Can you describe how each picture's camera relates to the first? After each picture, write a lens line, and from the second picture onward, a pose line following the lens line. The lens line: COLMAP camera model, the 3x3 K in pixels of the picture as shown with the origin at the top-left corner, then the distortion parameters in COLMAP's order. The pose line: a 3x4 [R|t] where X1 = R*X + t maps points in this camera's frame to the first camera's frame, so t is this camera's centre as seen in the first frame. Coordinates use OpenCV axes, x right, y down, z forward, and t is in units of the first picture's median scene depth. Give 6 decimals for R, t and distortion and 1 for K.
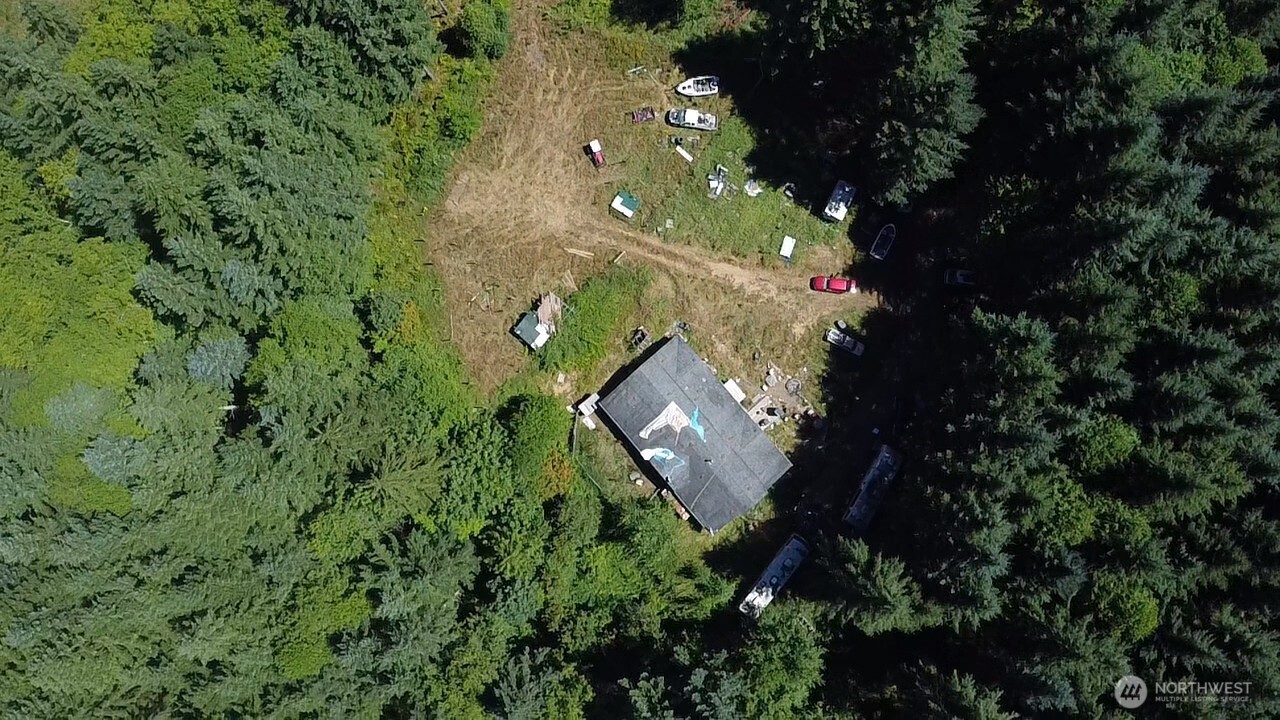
lens RADIAL K [[1076.6, 0, 626.2], [0, 1076.6, 317.9], [0, 0, 1]] dist [-0.009507, -0.004630]
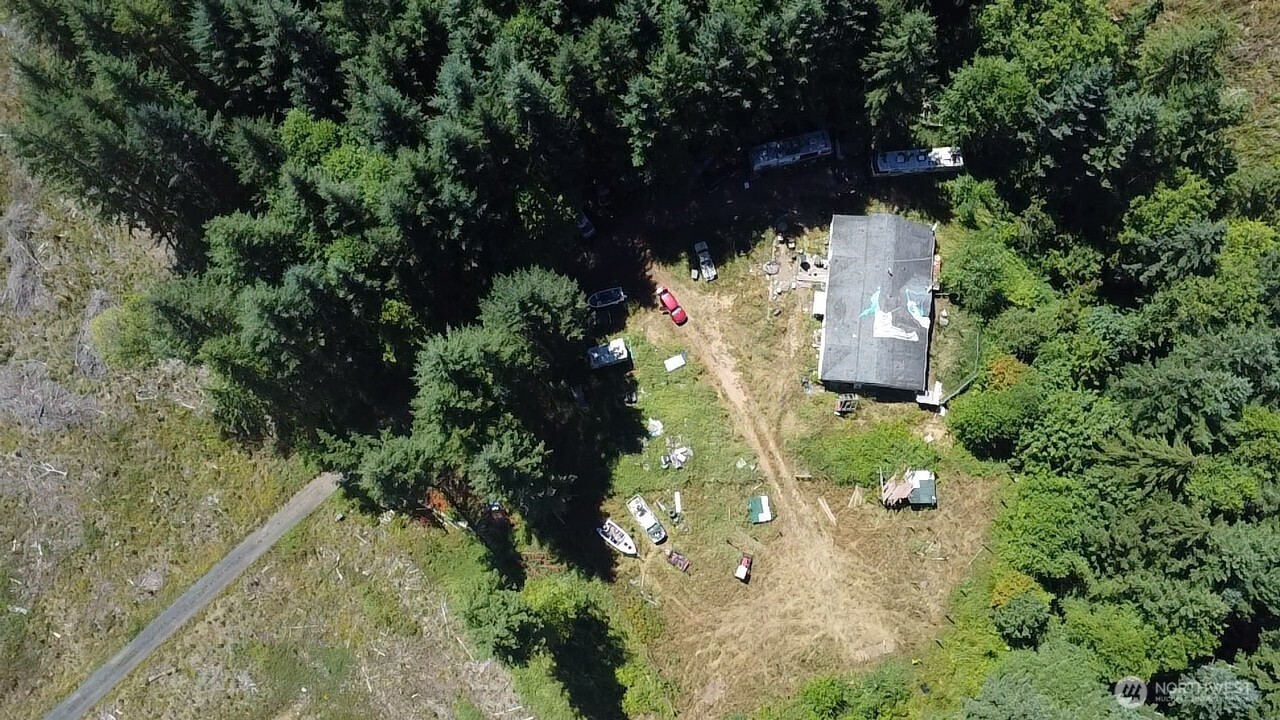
lens RADIAL K [[1076.6, 0, 626.2], [0, 1076.6, 317.9], [0, 0, 1]] dist [-0.009507, -0.004630]
pose [[-0.676956, -0.715340, 0.173261, 0.036494], [0.735839, -0.652486, 0.181116, -0.257866], [-0.016509, 0.250099, 0.968079, 0.014100]]
